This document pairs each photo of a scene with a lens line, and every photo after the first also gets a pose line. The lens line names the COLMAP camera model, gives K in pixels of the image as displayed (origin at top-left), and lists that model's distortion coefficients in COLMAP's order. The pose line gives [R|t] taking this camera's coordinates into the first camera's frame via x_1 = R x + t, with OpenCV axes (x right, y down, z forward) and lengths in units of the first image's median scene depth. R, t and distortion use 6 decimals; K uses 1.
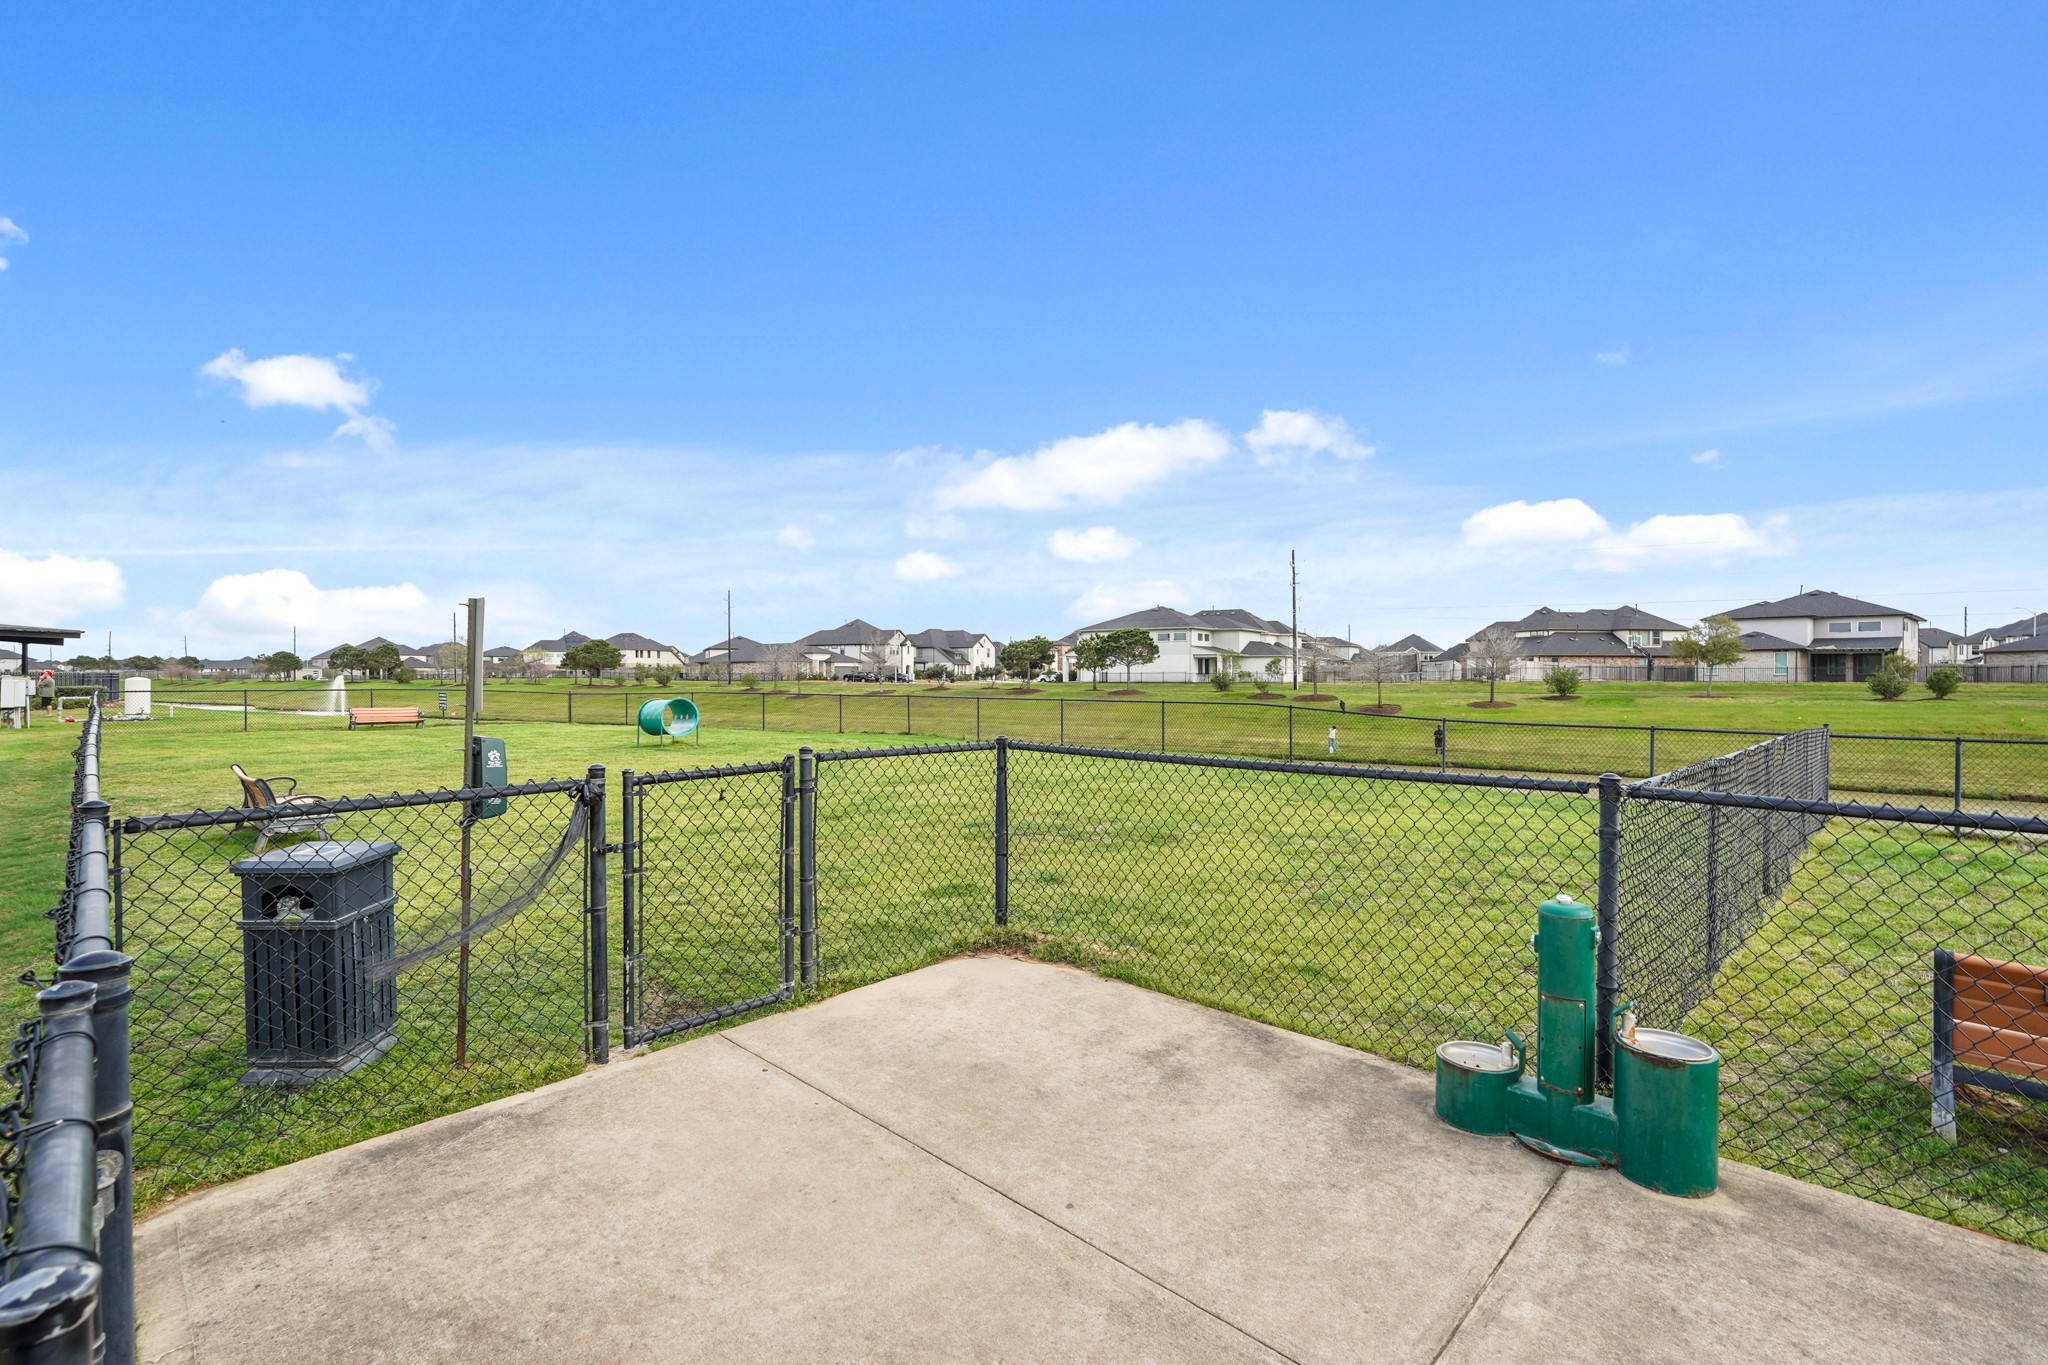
lens RADIAL K [[901.7, 0, 1017.0], [0, 901.7, 686.1], [0, 0, 1]] dist [-0.000096, 0.000063]
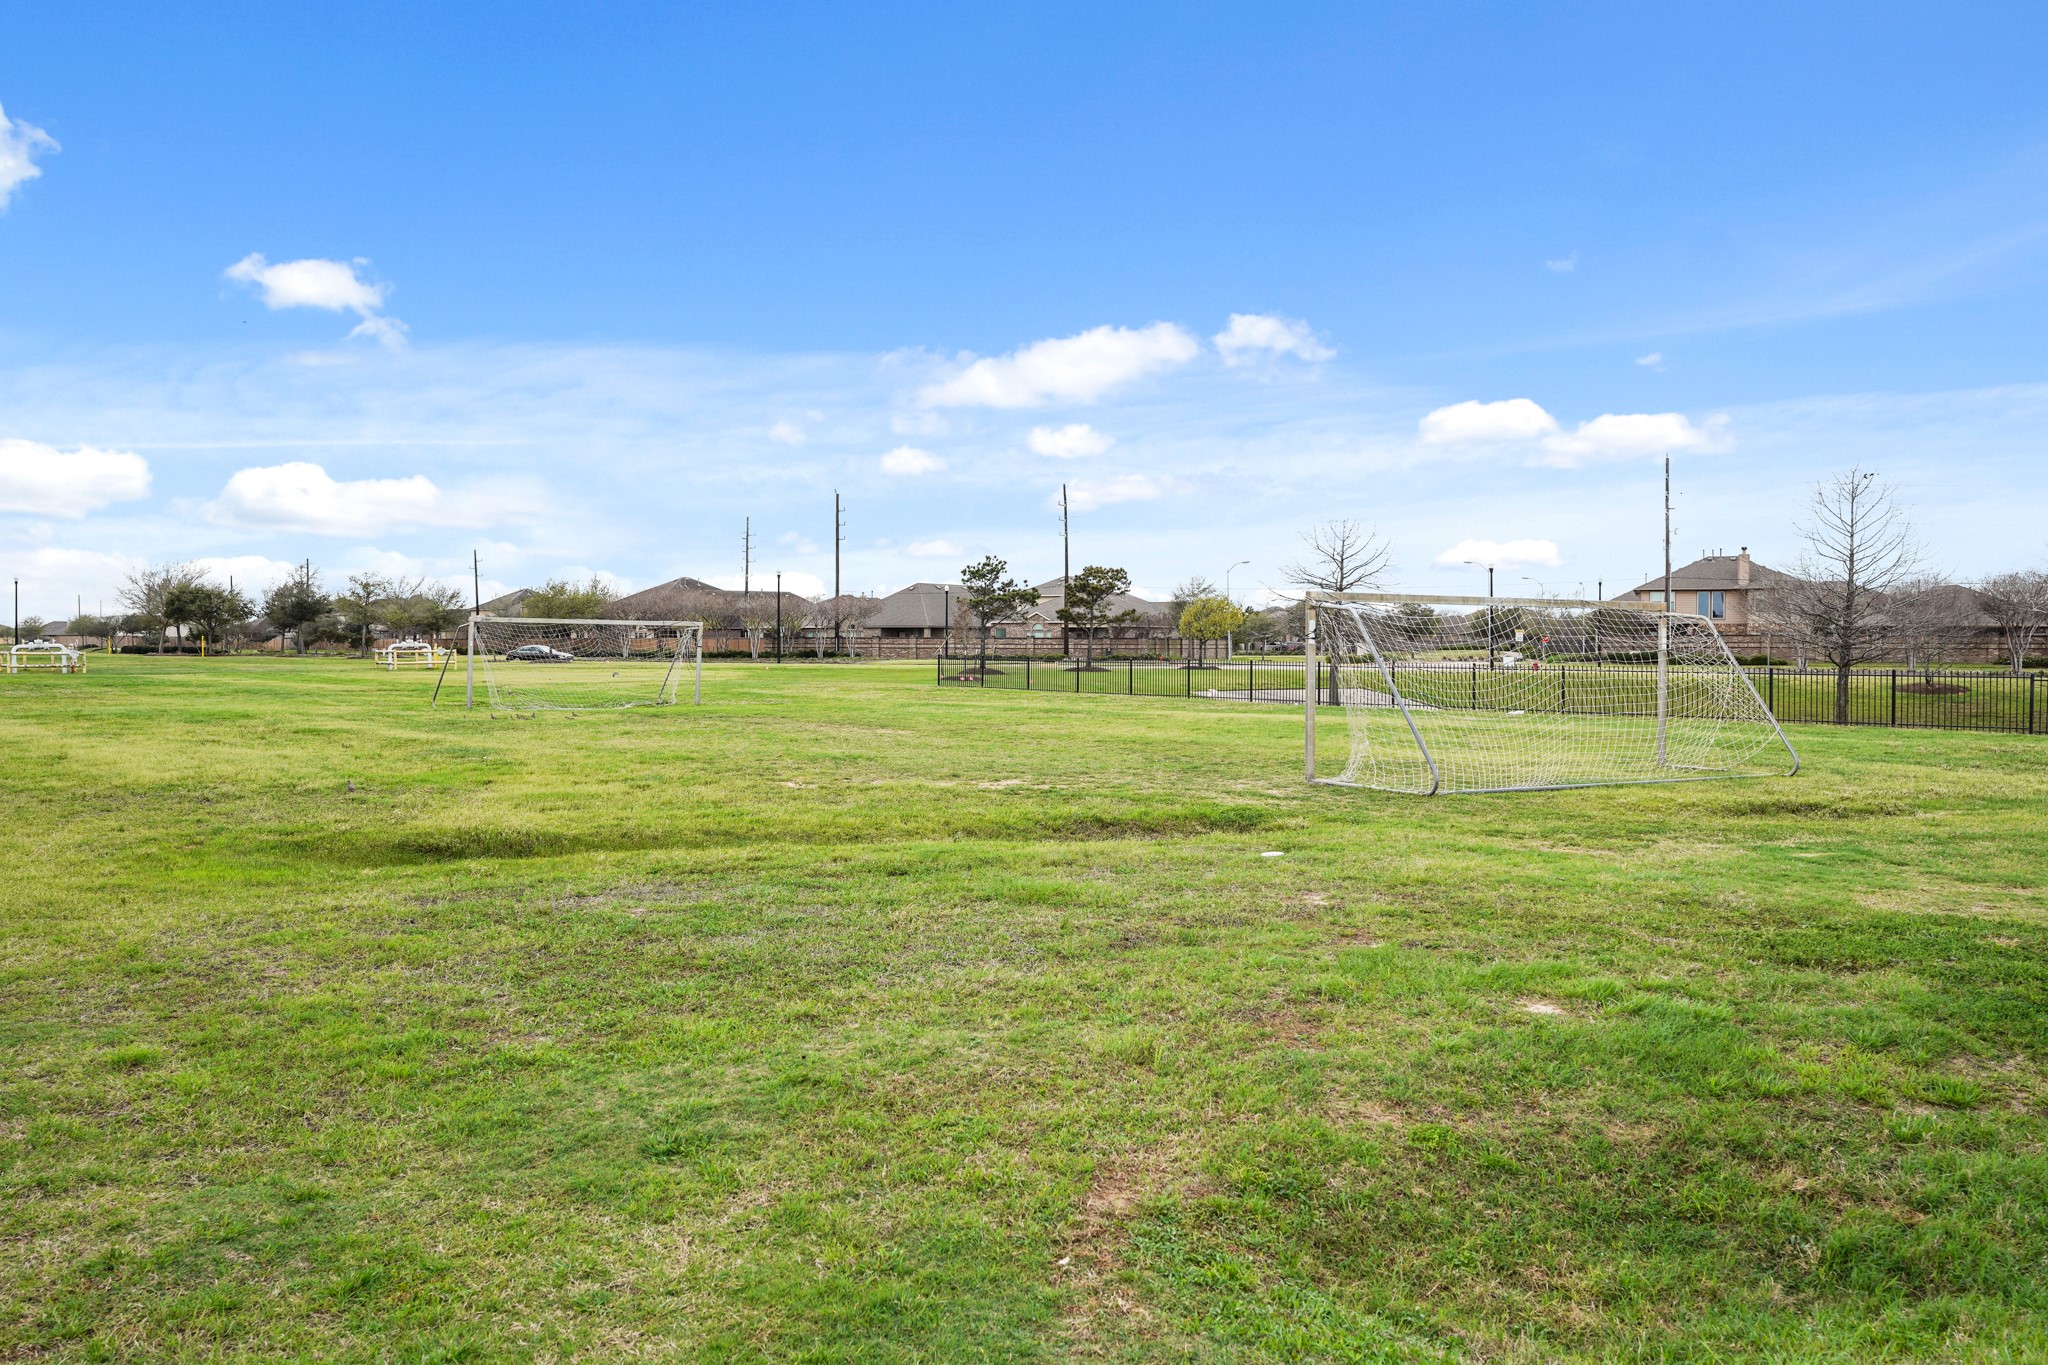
lens RADIAL K [[1731.6, 0, 1027.5], [0, 1731.6, 679.8], [0, 0, 1]] dist [-0.001012, 0.002243]
pose [[0.999996, 0.002752, -0.000703, 0.038008], [-0.002755, 0.999988, -0.004051, 0.130824], [0.000692, 0.004053, 0.999992, -1.024549]]
